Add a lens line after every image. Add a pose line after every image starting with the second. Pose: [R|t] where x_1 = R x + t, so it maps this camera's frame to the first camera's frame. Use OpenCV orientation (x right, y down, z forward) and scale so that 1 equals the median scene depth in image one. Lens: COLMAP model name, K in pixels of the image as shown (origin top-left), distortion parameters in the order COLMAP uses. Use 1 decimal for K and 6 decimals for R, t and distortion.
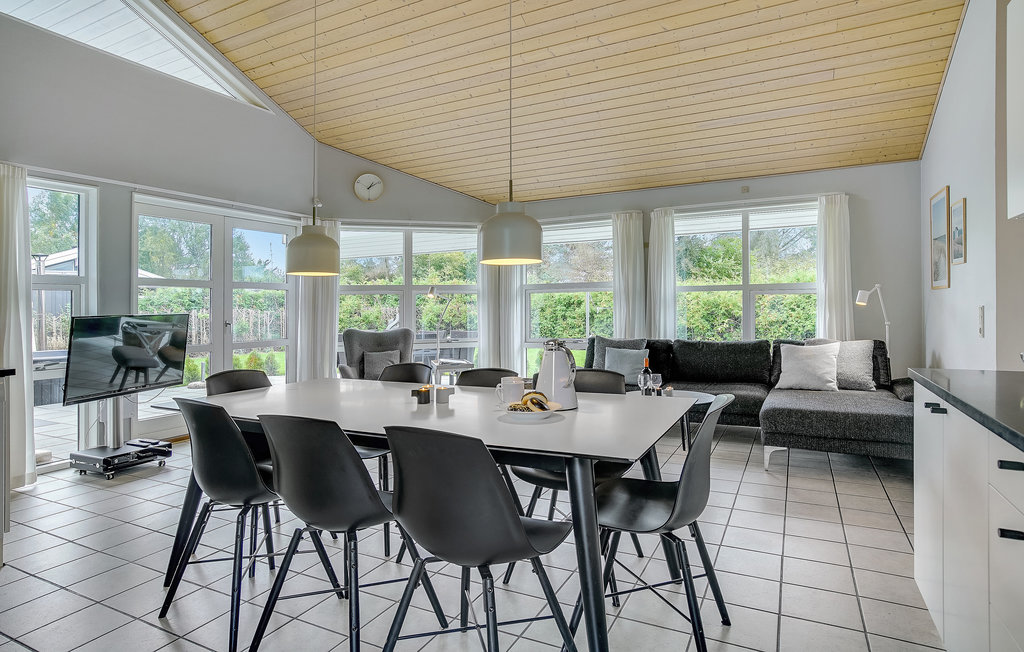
lens RADIAL K [[554.6, 0, 510.5], [0, 554.6, 306.8], [0, 0, 1]] dist [0.002944, 0.000418]
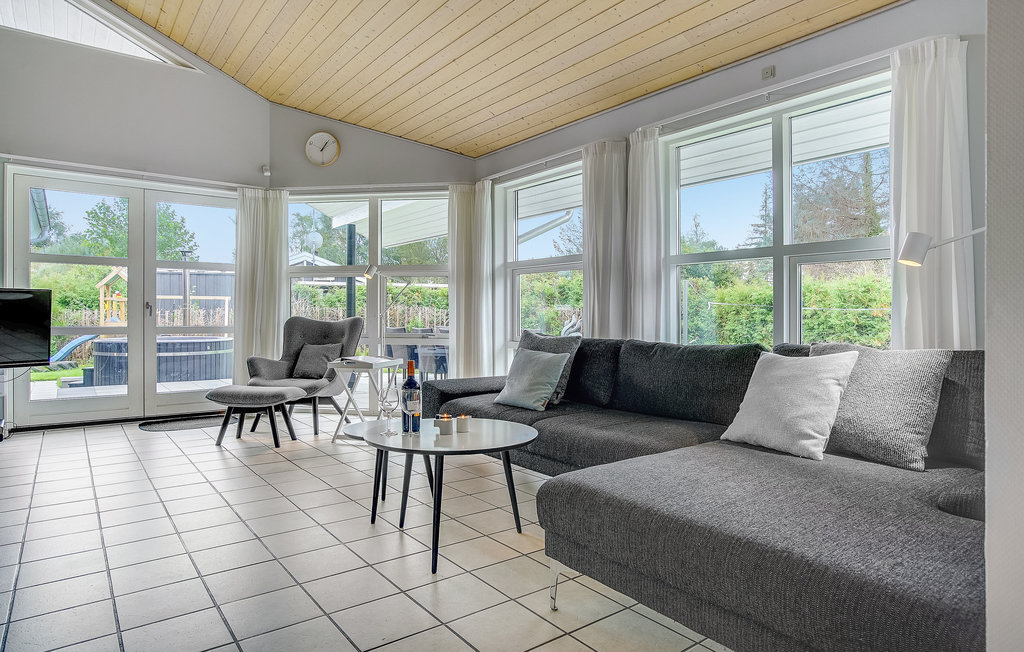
lens RADIAL K [[589.6, 0, 510.8], [0, 589.6, 309.4], [0, 0, 1]] dist [-0.005511, -0.000204]
pose [[0.901663, 0.014061, -0.432211, 0.411994], [-0.016707, 0.999858, -0.002324, 0.026648], [0.432116, 0.009316, 0.901770, 0.337741]]
